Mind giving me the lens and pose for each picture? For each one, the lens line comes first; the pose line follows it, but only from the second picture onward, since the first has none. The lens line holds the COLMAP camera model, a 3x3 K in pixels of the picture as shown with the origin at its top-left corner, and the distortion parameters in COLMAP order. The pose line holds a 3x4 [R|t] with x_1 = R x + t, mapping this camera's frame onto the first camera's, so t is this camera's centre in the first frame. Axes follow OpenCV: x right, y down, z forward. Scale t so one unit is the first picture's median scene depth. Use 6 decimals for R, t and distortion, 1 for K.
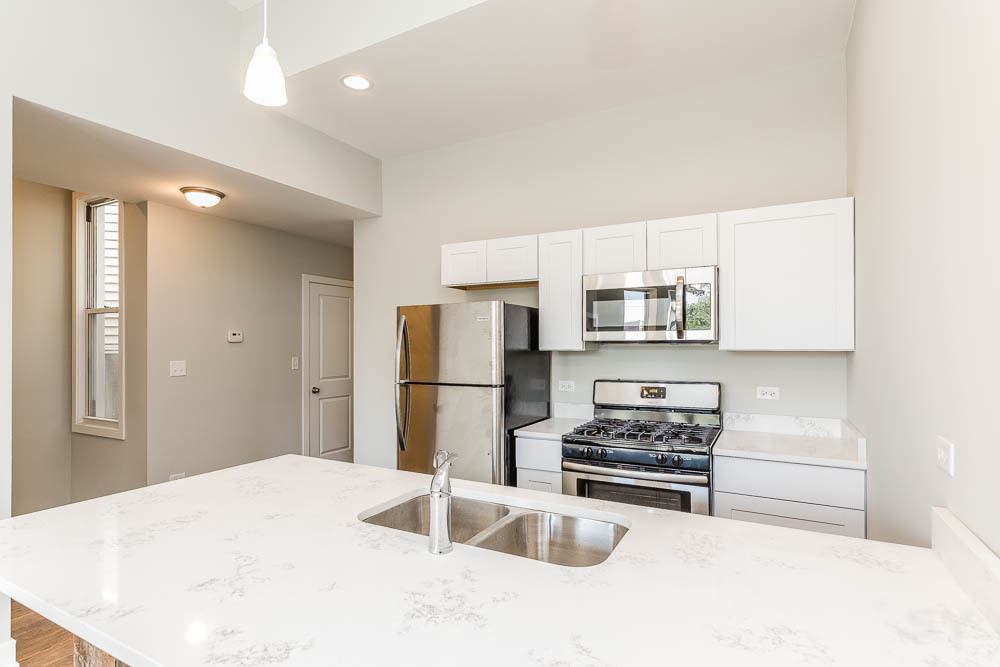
lens RADIAL K [[498.6, 0, 495.8], [0, 498.6, 338.8], [0, 0, 1]] dist [-0.004738, 0.000444]
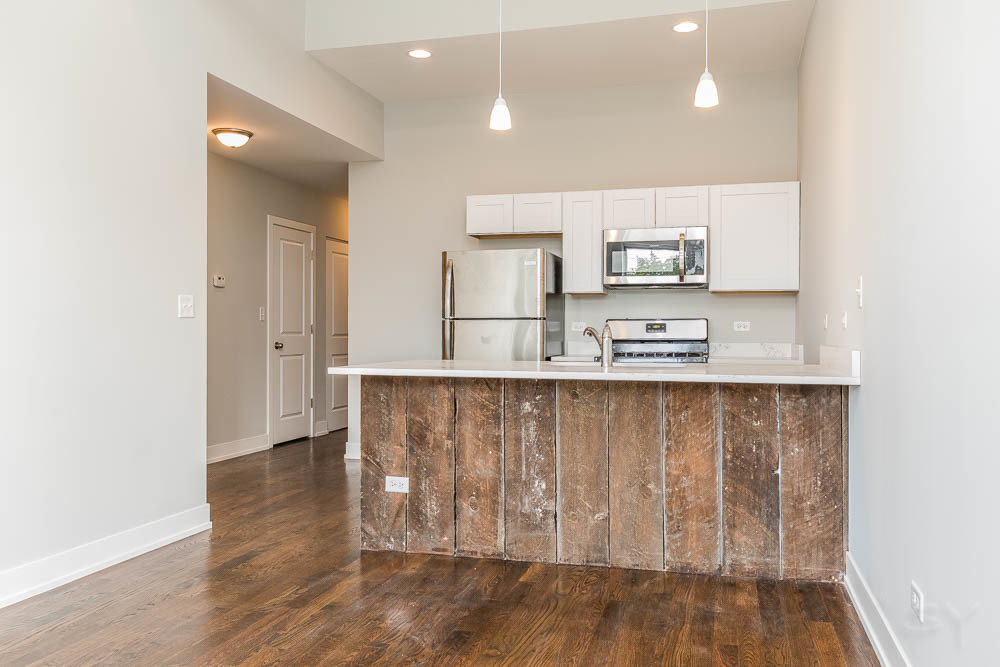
lens RADIAL K [[829.0, 0, 502.3], [0, 829.0, 332.3], [0, 0, 1]] dist [0.009205, -0.002695]
pose [[0.970477, 0.004935, 0.241145, -0.530849], [-0.007291, 0.999934, 0.008882, 0.102086], [-0.241085, -0.010378, 0.970448, -0.865790]]
